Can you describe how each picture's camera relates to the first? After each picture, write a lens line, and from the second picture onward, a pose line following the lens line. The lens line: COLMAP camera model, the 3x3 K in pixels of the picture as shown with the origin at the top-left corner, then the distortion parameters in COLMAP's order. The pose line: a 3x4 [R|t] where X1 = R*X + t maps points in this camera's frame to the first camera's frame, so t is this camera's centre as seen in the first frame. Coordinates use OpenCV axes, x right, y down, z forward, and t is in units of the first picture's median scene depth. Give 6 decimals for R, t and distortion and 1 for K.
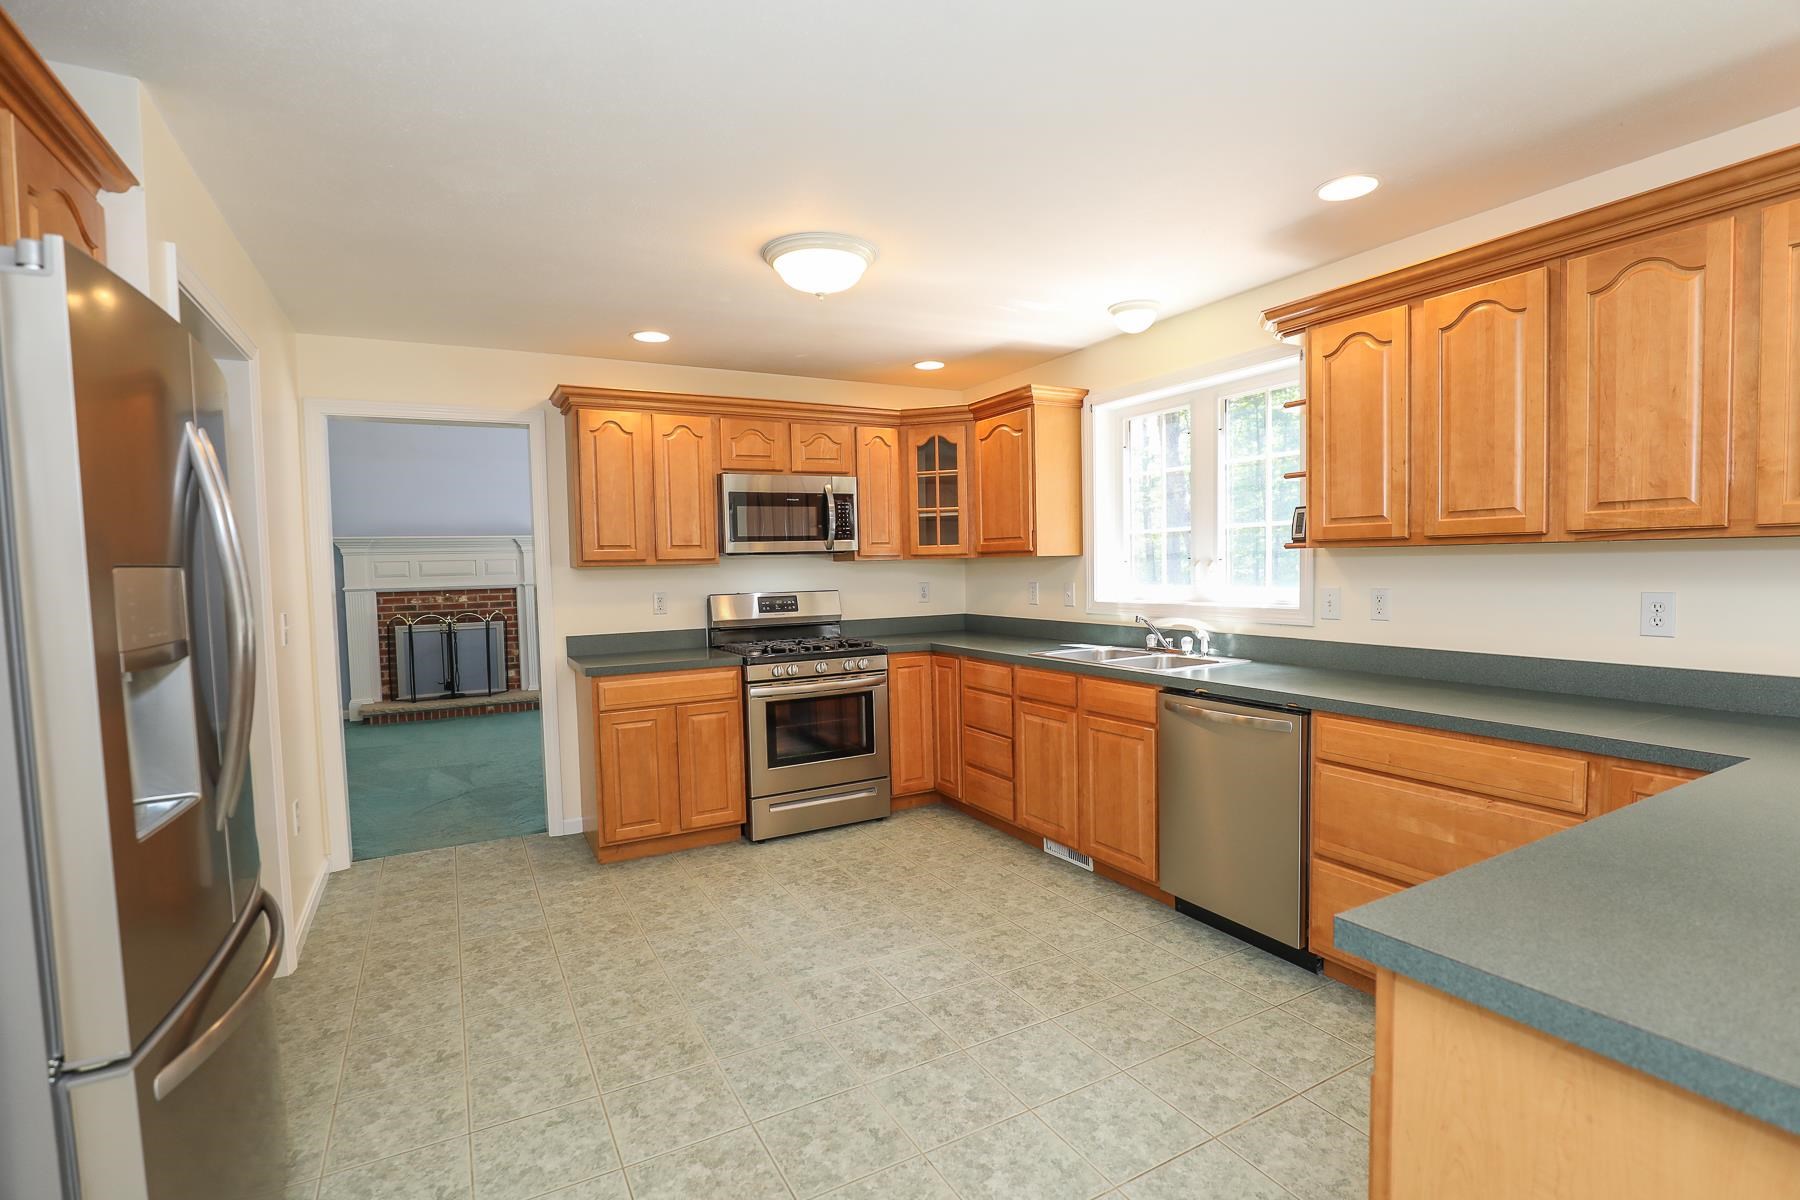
lens RADIAL K [[837.1, 0, 900.0], [0, 837.1, 600.0], [0, 0, 1]] dist [-0.039754, 0.010802]
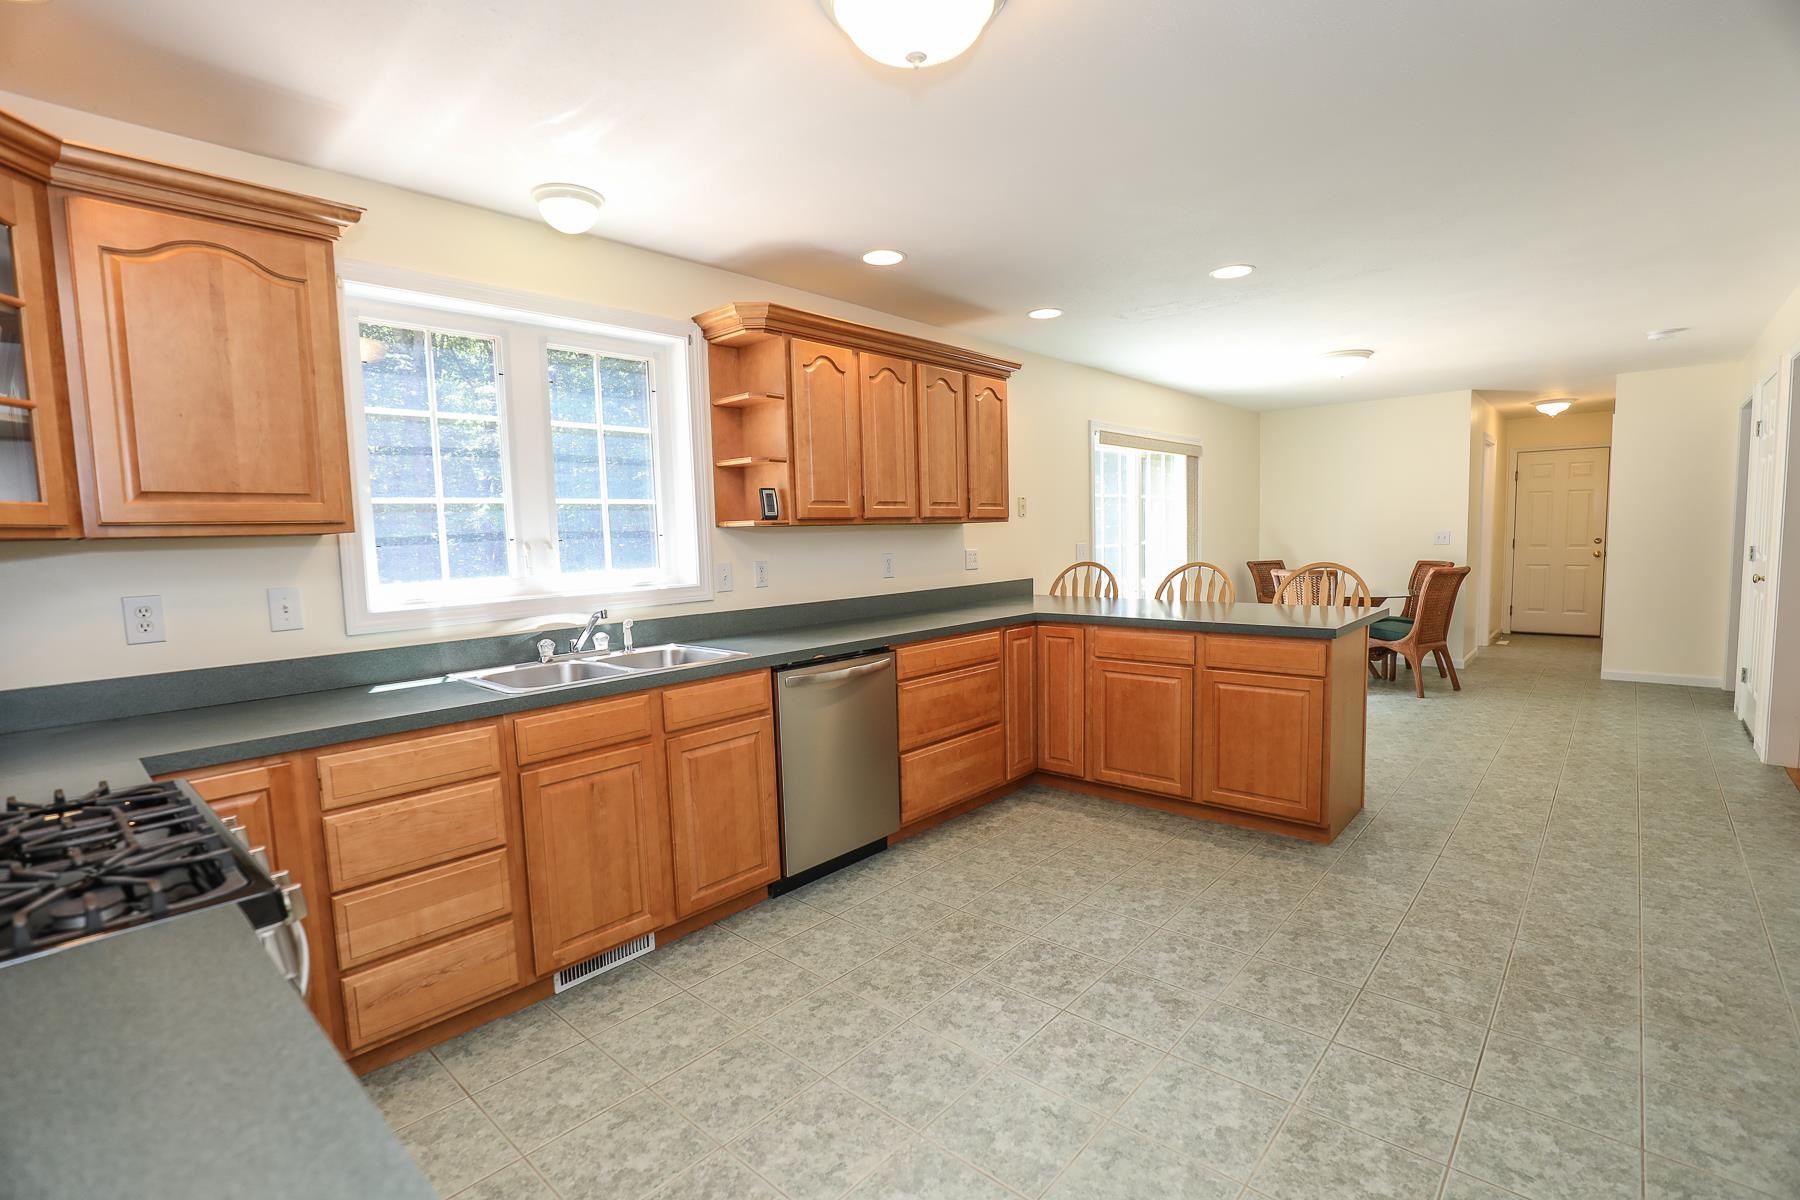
lens RADIAL K [[837.1, 0, 900.0], [0, 837.1, 600.0], [0, 0, 1]] dist [-0.039754, 0.010802]
pose [[-0.331727, -0.043418, 0.942376, -0.676749], [0.077932, 0.994265, 0.073241, -0.031765], [-0.940151, 0.097737, -0.326441, 1.270930]]
